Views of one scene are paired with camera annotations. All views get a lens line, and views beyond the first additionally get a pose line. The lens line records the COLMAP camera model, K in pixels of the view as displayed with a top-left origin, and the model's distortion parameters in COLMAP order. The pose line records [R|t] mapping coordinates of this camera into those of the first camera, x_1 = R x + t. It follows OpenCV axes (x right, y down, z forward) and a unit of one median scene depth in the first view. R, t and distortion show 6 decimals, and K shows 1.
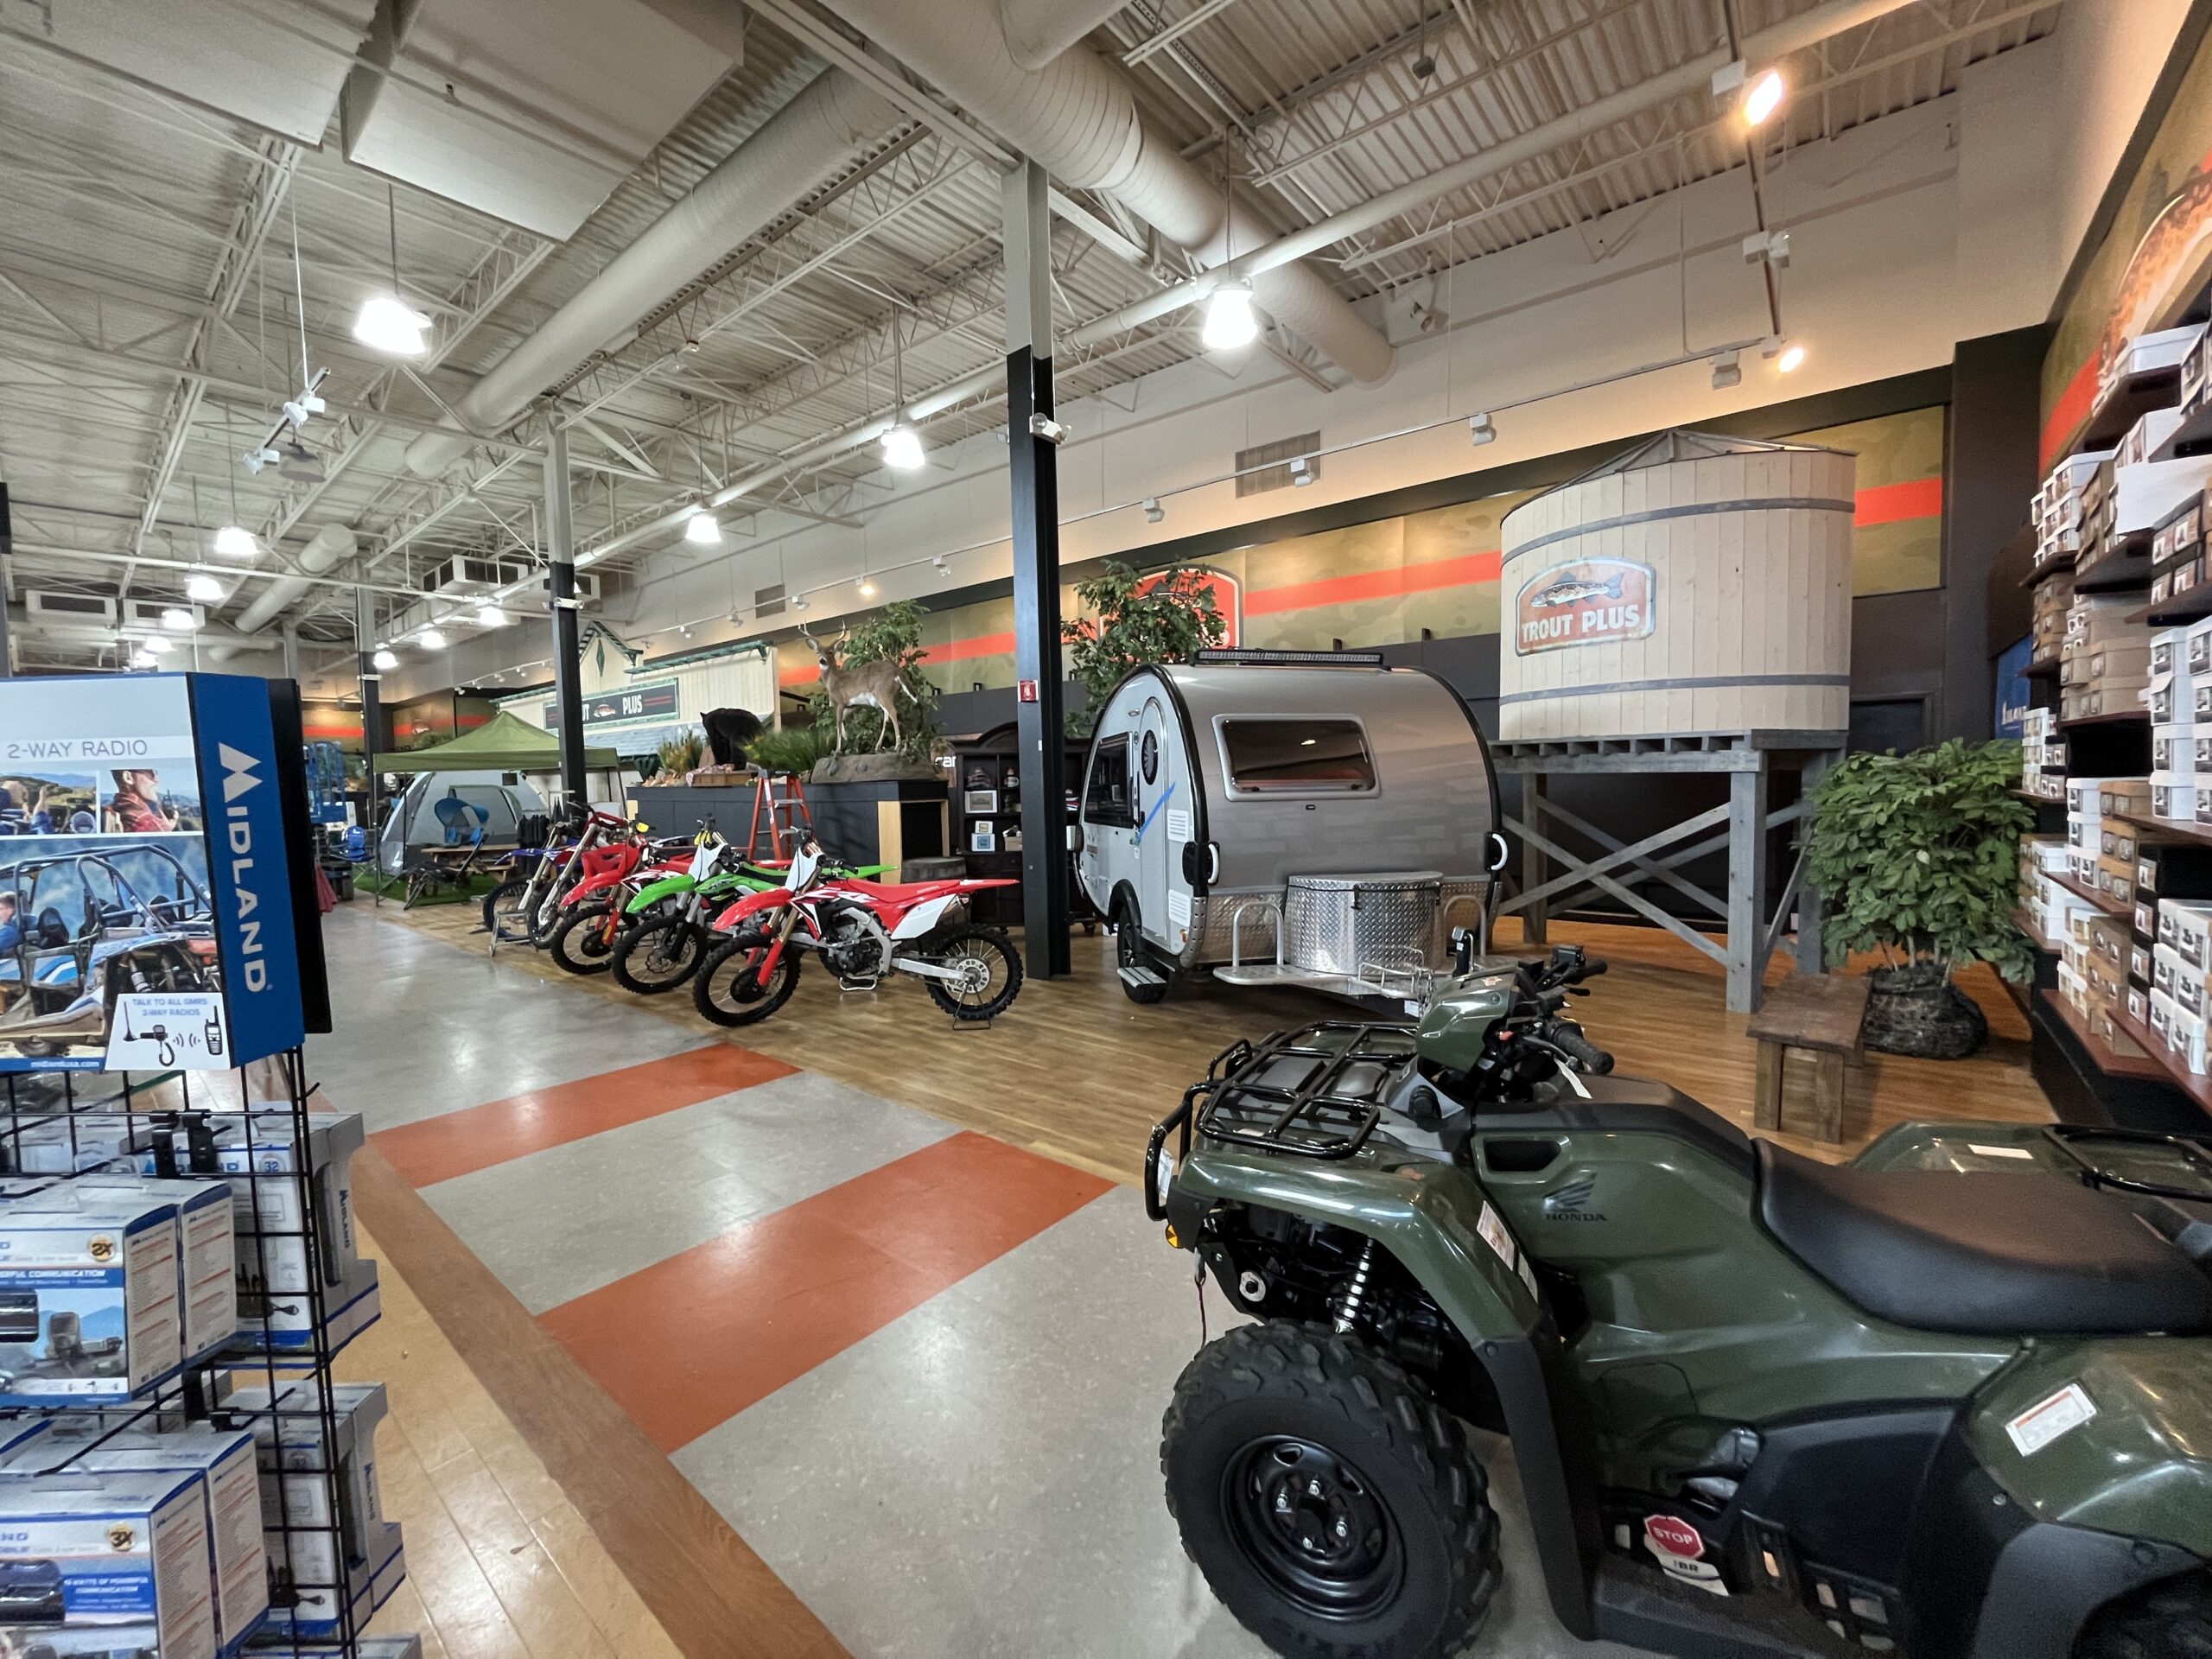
lens RADIAL K [[889.1, 0, 1099.4], [0, 889.1, 823.5], [0, 0, 1]] dist [-0.004241, 0.000182]
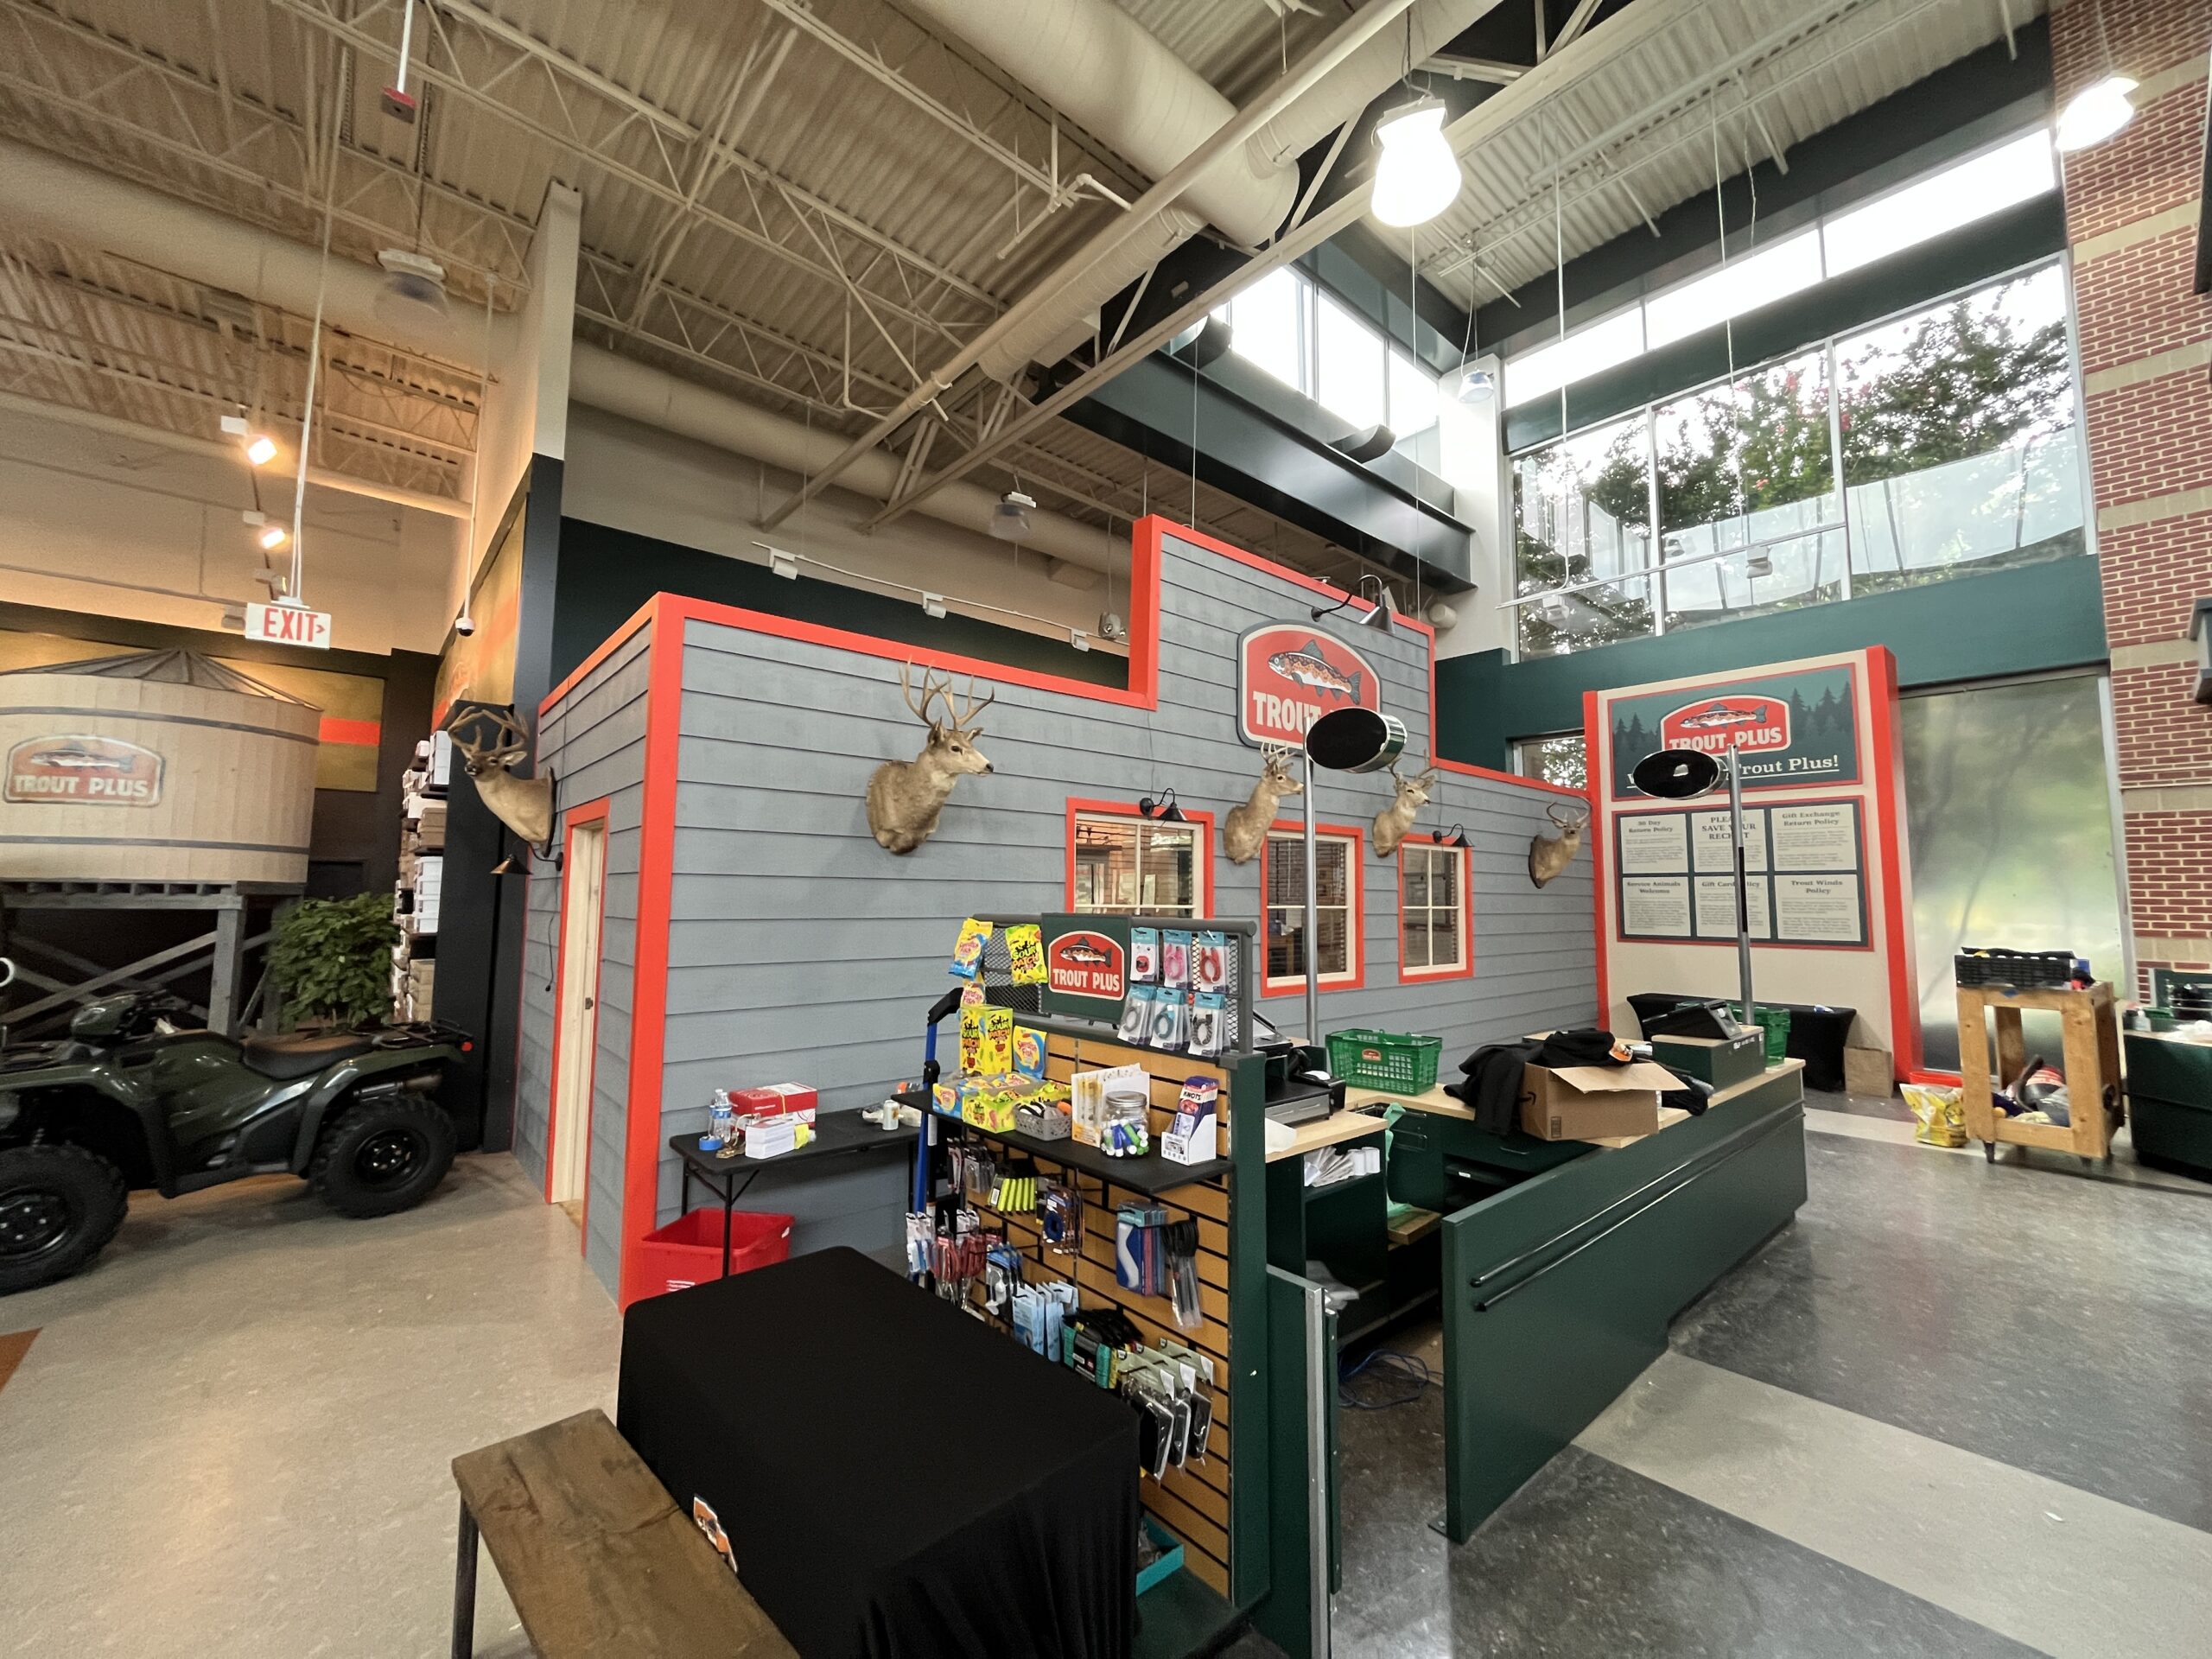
lens RADIAL K [[889.1, 0, 1097.7], [0, 889.1, 821.4], [0, 0, 1]] dist [-0.004241, 0.000182]
pose [[0.157965, 0.109402, 0.981366, -0.475159], [0.046499, 0.991917, -0.118063, 0.035064], [-0.986349, 0.064282, 0.151601, -0.615377]]
